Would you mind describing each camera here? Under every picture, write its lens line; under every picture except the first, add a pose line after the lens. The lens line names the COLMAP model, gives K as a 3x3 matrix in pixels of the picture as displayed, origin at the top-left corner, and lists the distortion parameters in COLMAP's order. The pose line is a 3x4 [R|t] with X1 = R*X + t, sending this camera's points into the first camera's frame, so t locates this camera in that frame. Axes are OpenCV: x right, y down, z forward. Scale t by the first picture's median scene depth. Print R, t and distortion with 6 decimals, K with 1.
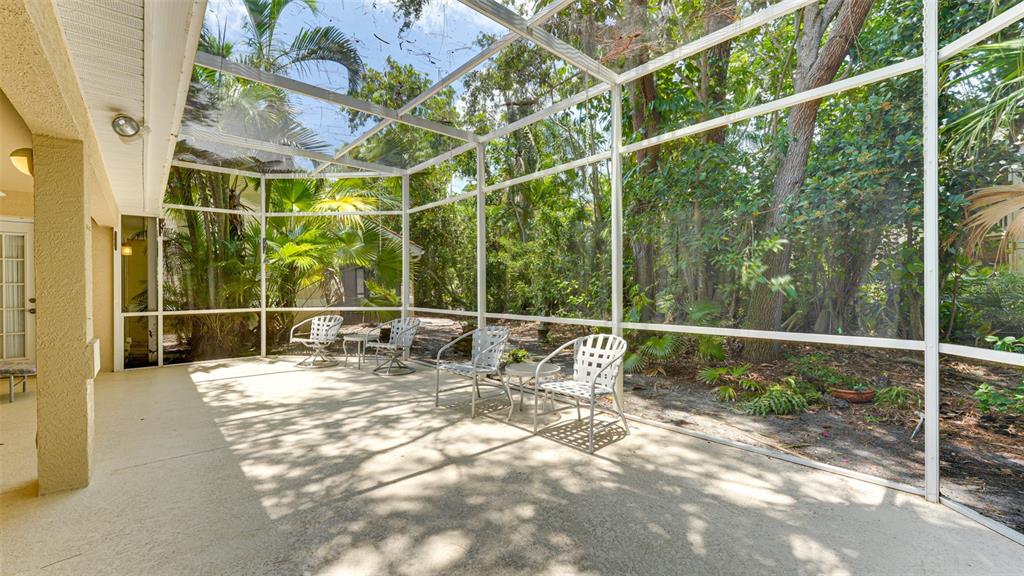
lens RADIAL K [[422.2, 0, 512.0], [0, 422.2, 288.0], [0, 0, 1]] dist [0.039795, 0.000024]
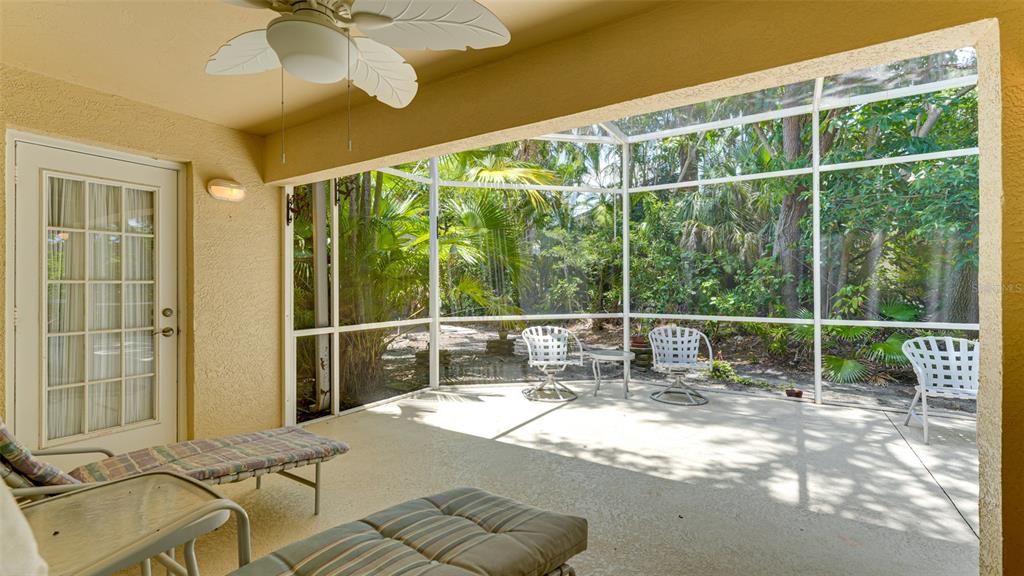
lens RADIAL K [[437.1, 0, 519.2], [0, 437.1, 302.2], [0, 0, 1]] dist [0.001011, -0.000225]
pose [[0.953948, -0.007947, 0.299865, -1.261542], [-0.000770, 0.999581, 0.028942, -0.000317], [-0.299970, -0.027840, 0.953542, 0.542743]]
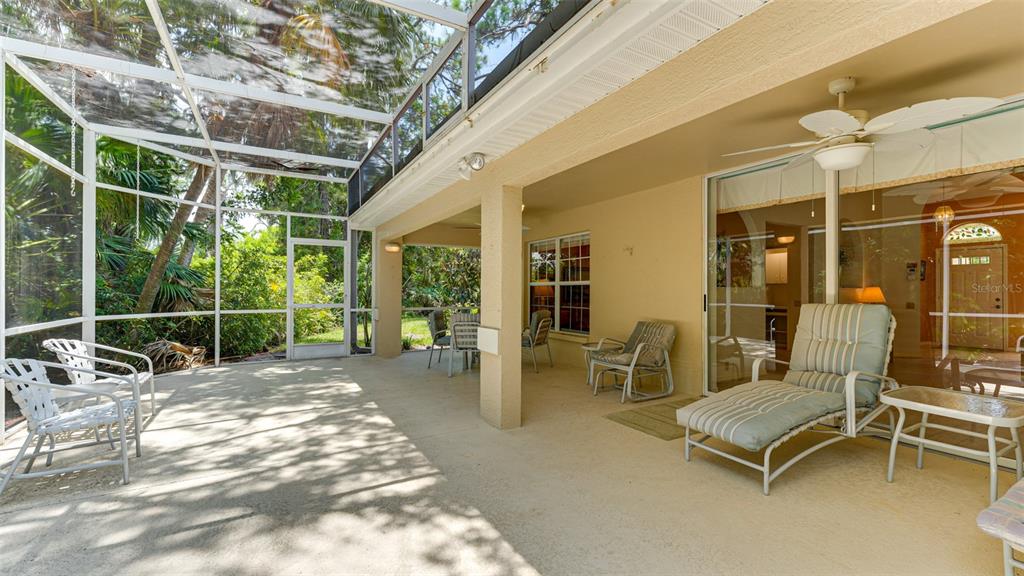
lens RADIAL K [[437.1, 0, 519.2], [0, 437.1, 302.2], [0, 0, 1]] dist [0.001011, -0.000225]
pose [[-0.982384, -0.002560, 0.186857, -0.958142], [0.003116, 0.999543, 0.030075, 0.001982], [-0.186848, 0.030127, -0.981927, 1.711673]]
